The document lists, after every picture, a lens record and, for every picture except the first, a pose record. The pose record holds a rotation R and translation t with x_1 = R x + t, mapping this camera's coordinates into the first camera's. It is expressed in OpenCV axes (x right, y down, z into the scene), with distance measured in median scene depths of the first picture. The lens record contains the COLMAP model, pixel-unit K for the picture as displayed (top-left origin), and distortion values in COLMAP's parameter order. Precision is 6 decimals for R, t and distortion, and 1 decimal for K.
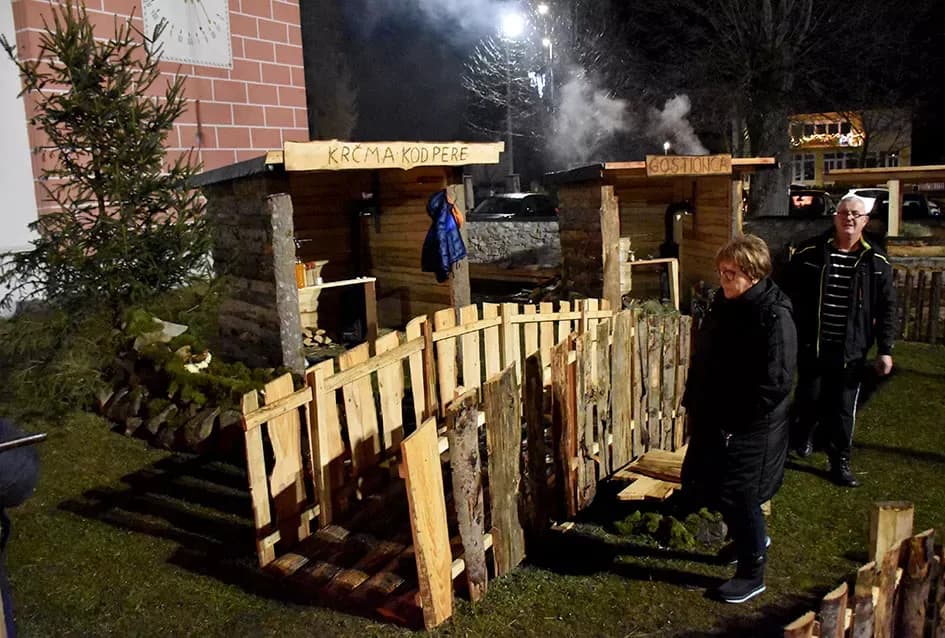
lens RADIAL K [[743.2, 0, 472.5], [0, 743.2, 338.5], [0, 0, 1]] dist [-0.134879, 0.087972]
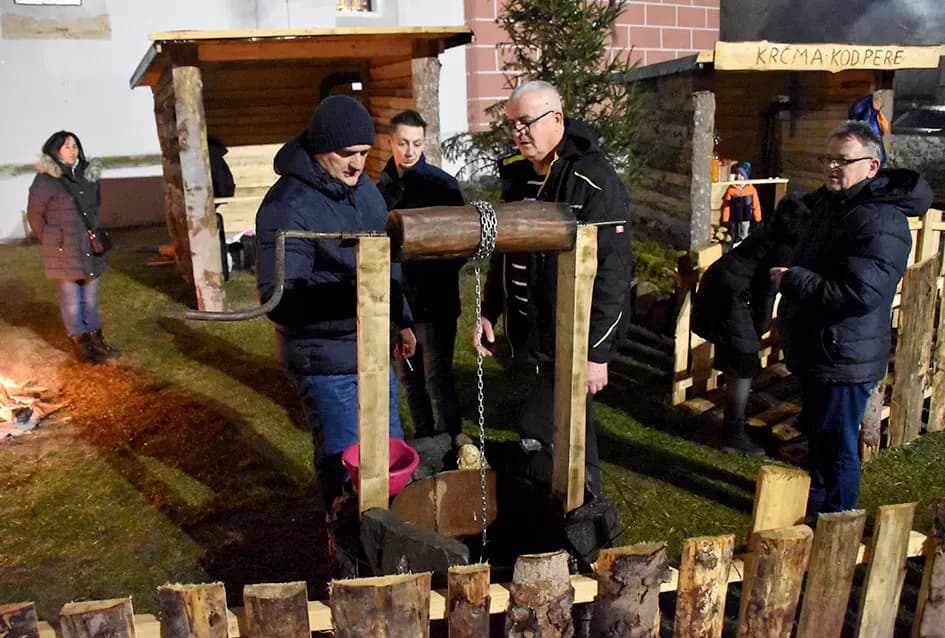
lens RADIAL K [[780.8, 0, 472.5], [0, 780.8, 319.0], [0, 0, 1]] dist [-0.141267, 0.096567]
pose [[0.884305, 0.141556, -0.444934, -0.023180], [-0.103988, 0.988710, 0.107882, 0.042838], [0.455182, -0.049133, 0.889042, -0.146929]]
